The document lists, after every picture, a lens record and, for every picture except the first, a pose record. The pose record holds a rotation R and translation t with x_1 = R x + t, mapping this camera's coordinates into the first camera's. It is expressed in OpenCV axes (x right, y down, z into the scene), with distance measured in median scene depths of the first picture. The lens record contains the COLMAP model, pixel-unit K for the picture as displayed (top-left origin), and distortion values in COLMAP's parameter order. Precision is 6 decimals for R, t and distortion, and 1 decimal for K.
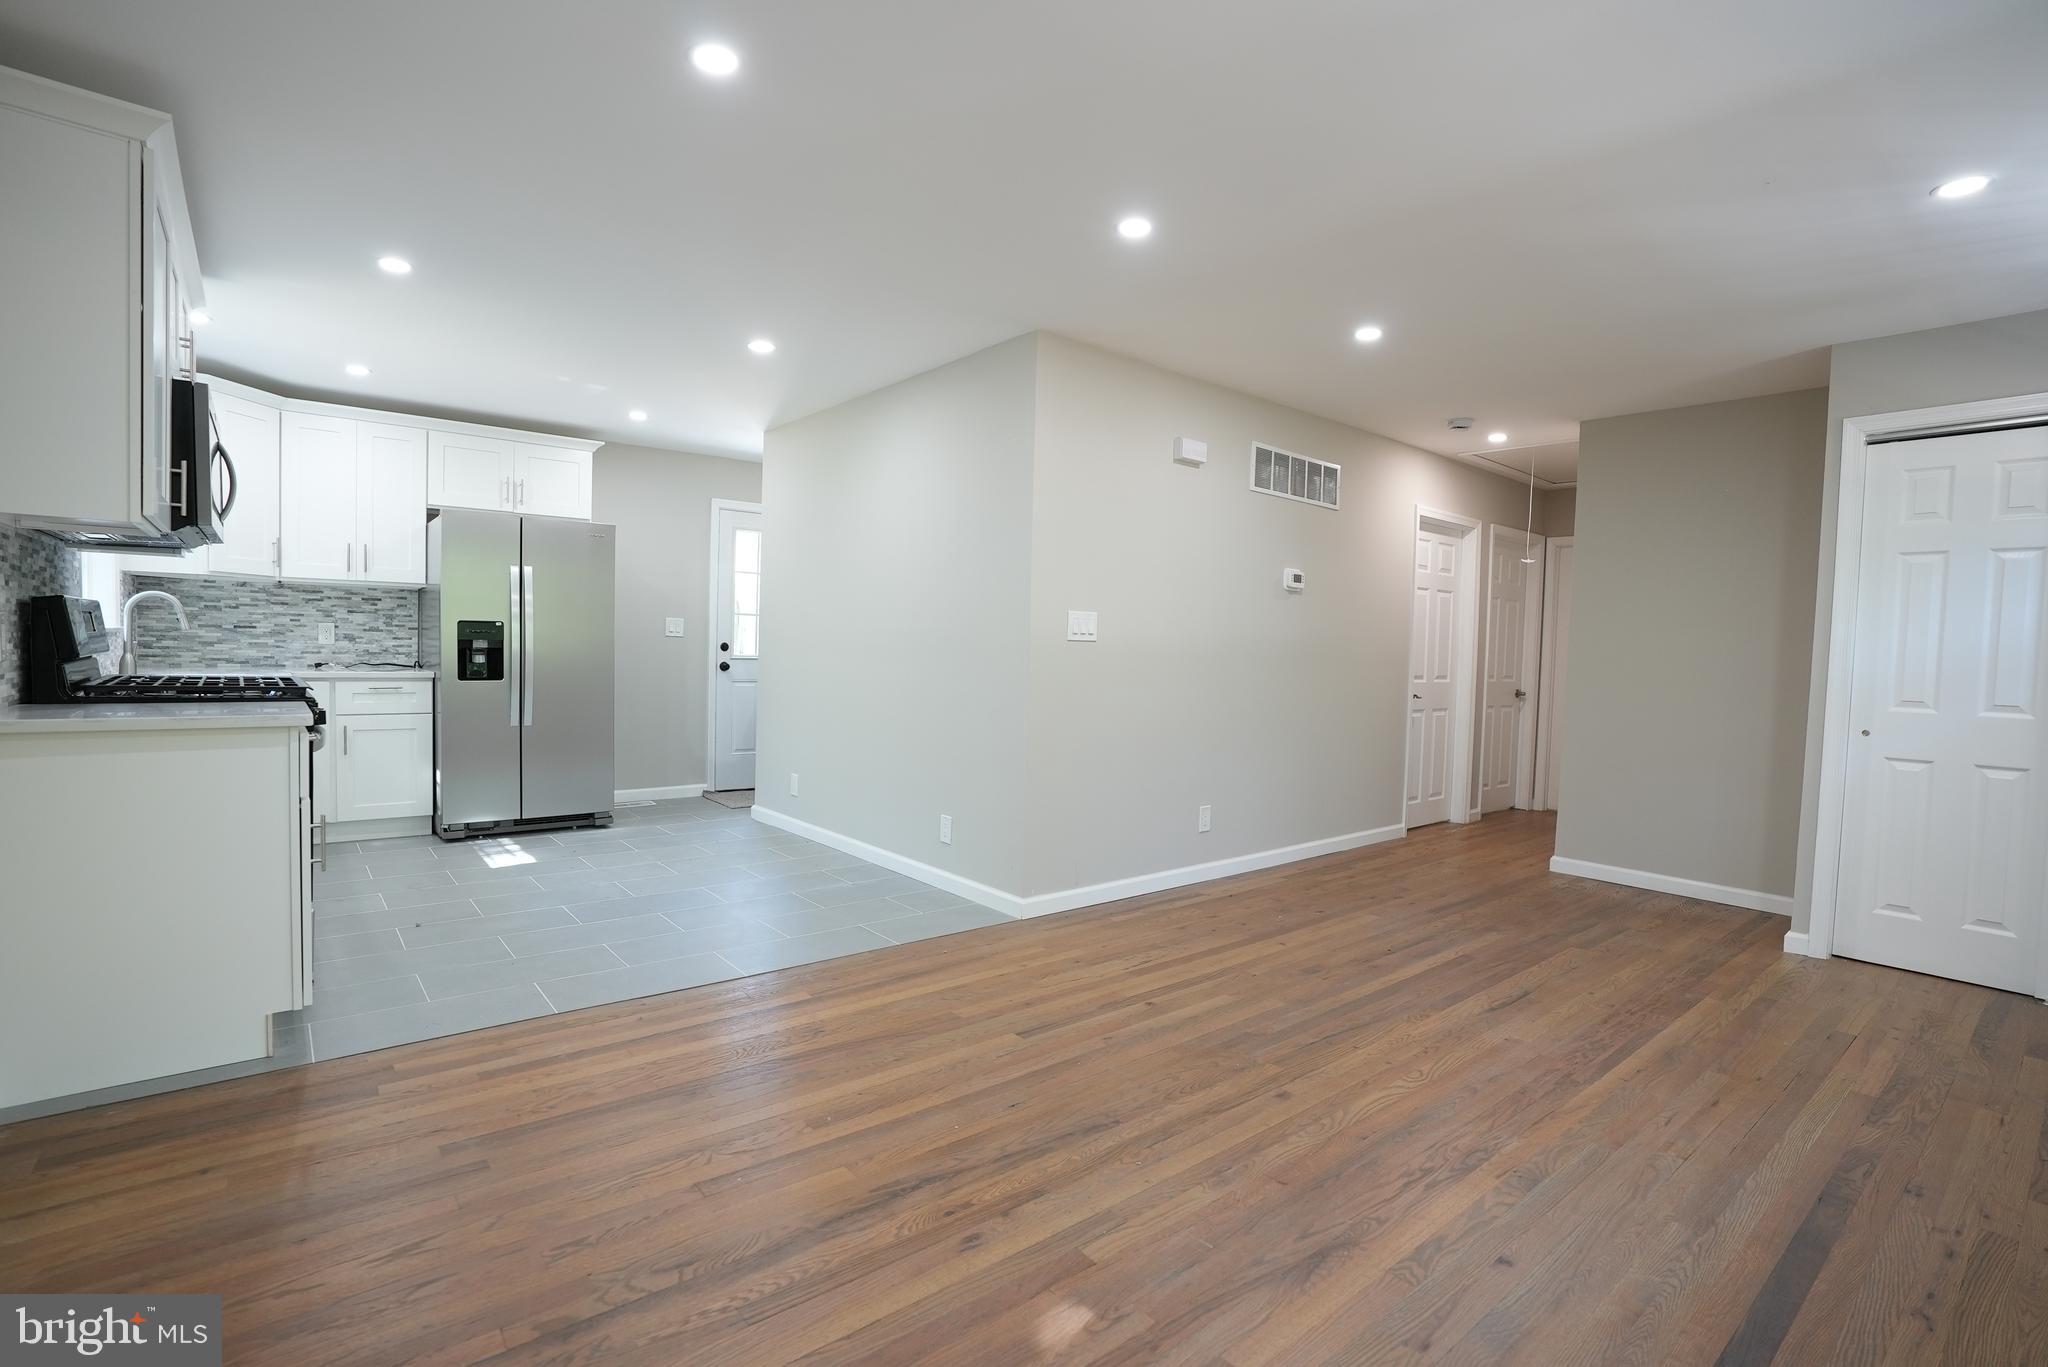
lens RADIAL K [[951.4, 0, 1011.6], [0, 951.4, 687.0], [0, 0, 1]] dist [-0.075475, 0.031196]
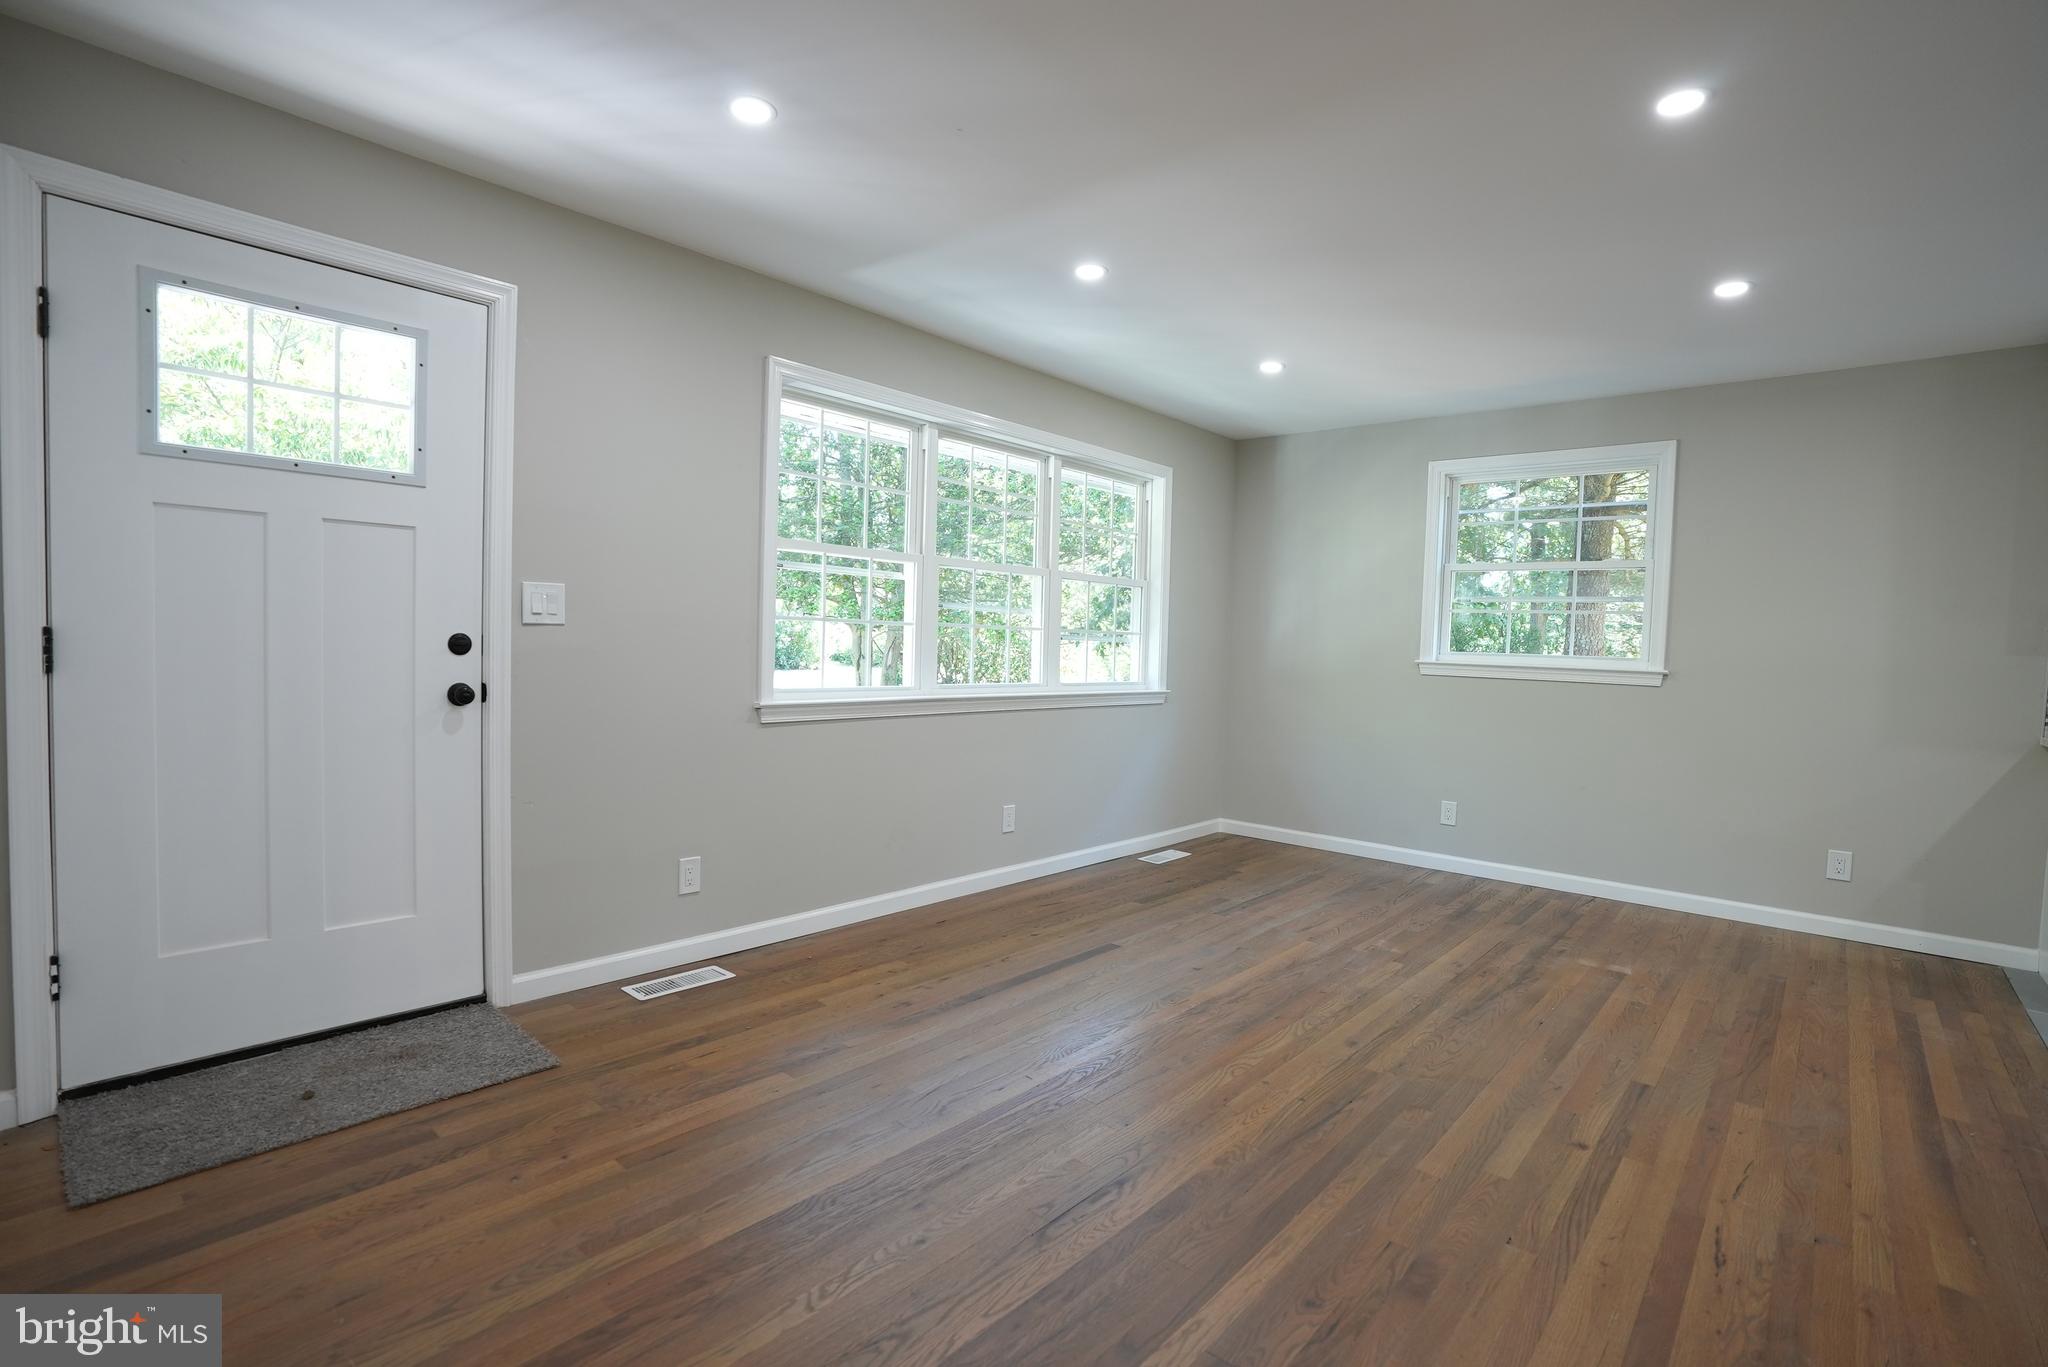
lens RADIAL K [[951.4, 0, 1011.6], [0, 951.4, 687.0], [0, 0, 1]] dist [-0.075475, 0.031196]
pose [[-0.986433, -0.052360, -0.155589, 0.677987], [-0.066137, 0.994206, 0.084732, -0.047559], [0.150251, 0.093873, -0.984181, 1.522199]]
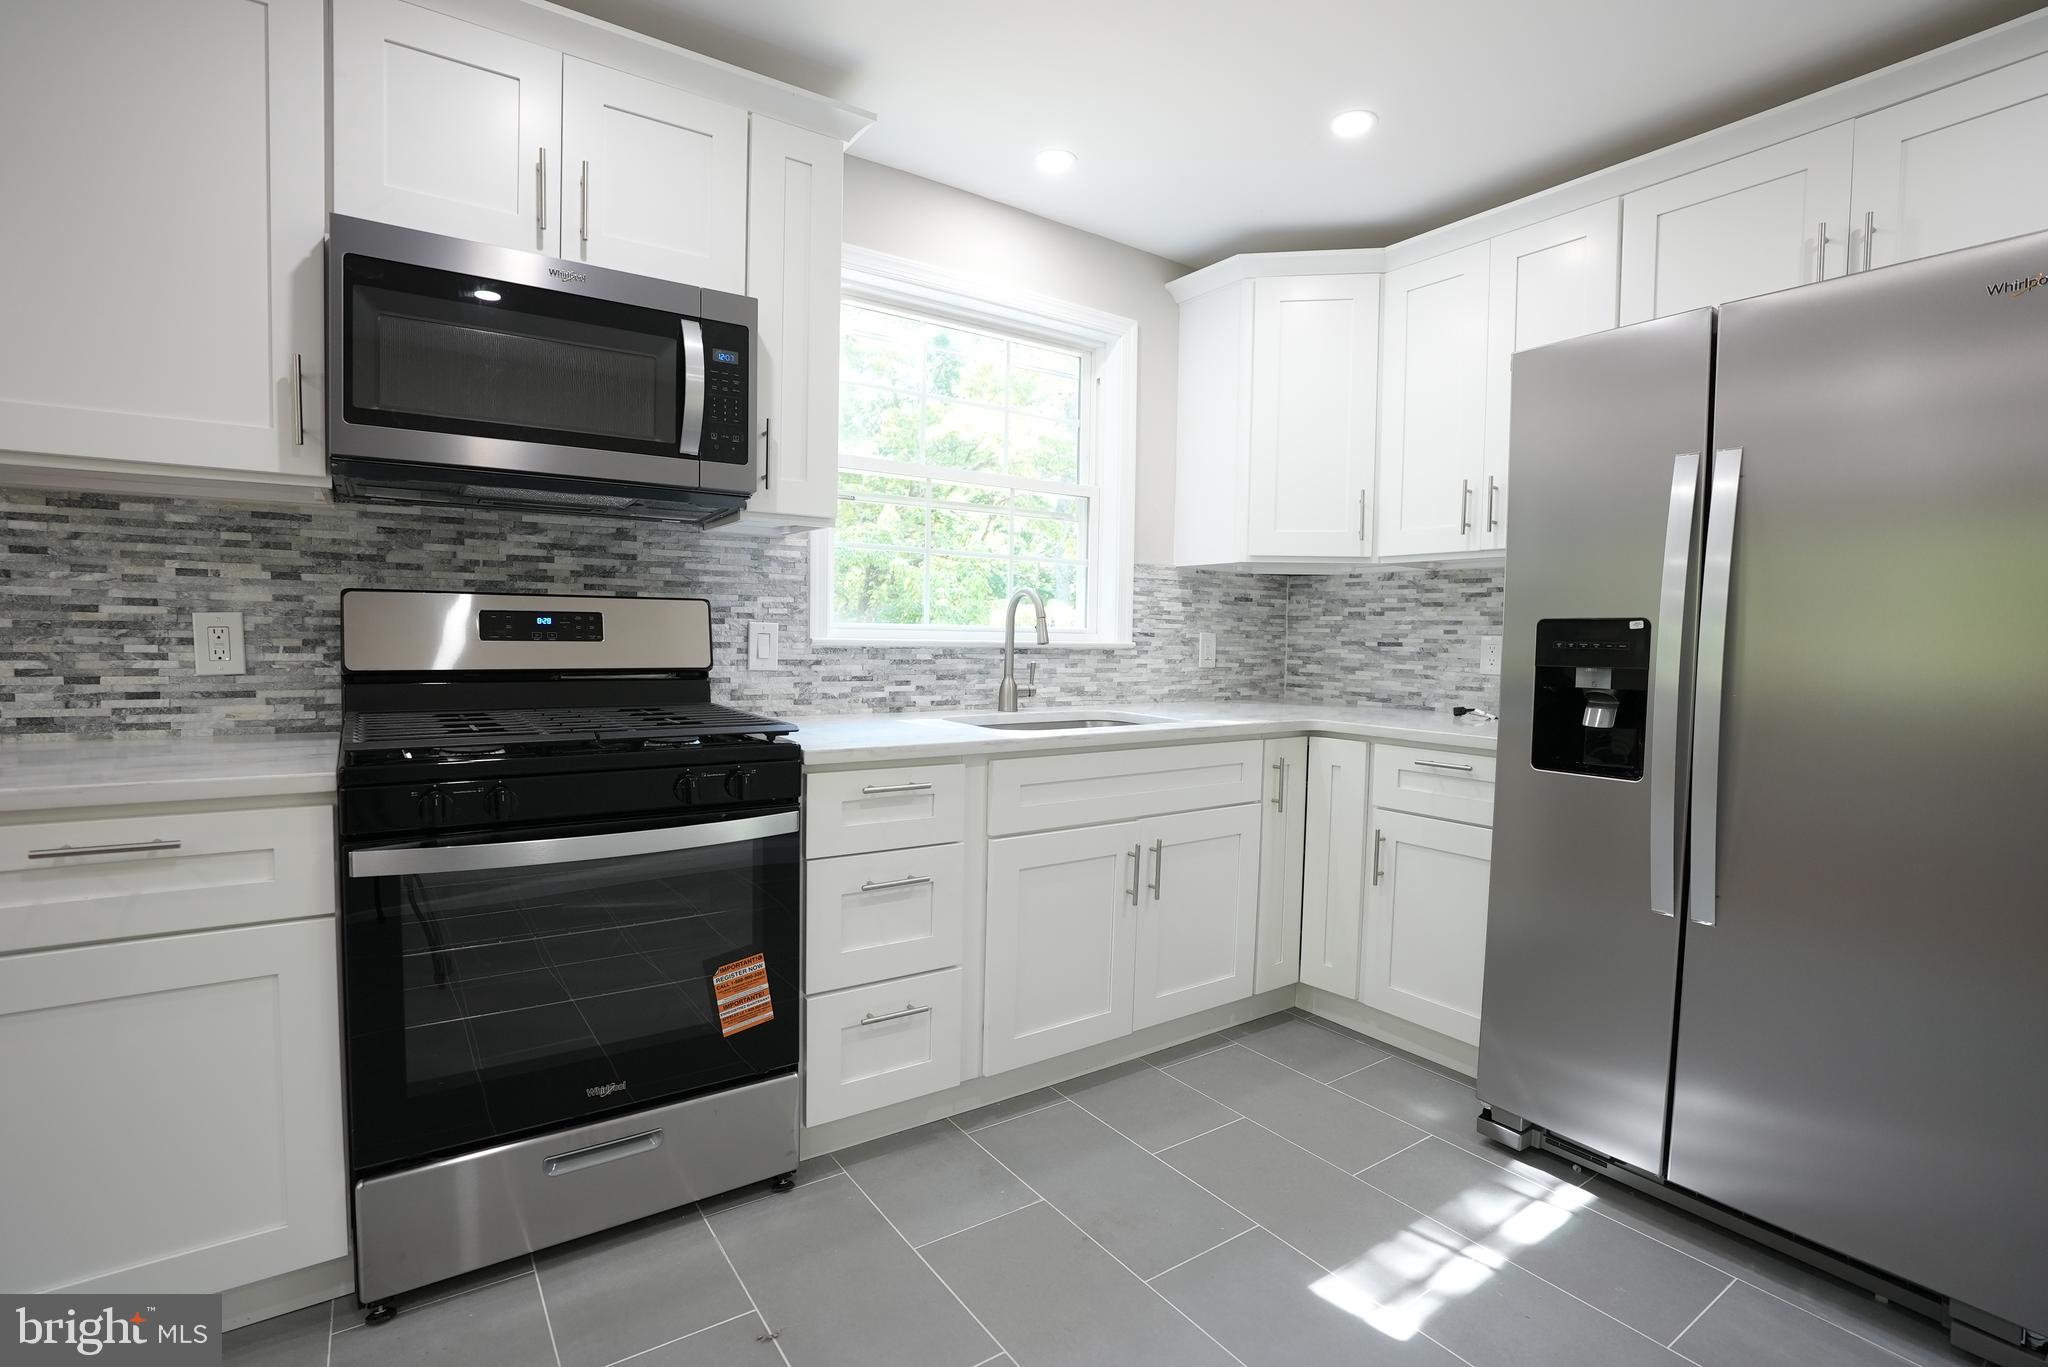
lens RADIAL K [[951.4, 0, 1011.6], [0, 951.4, 687.0], [0, 0, 1]] dist [-0.075475, 0.031196]
pose [[-0.083746, 0.024740, -0.996180, -0.272224], [-0.065147, 0.997417, 0.030248, -0.061611], [0.994355, 0.067432, -0.081918, 1.258919]]
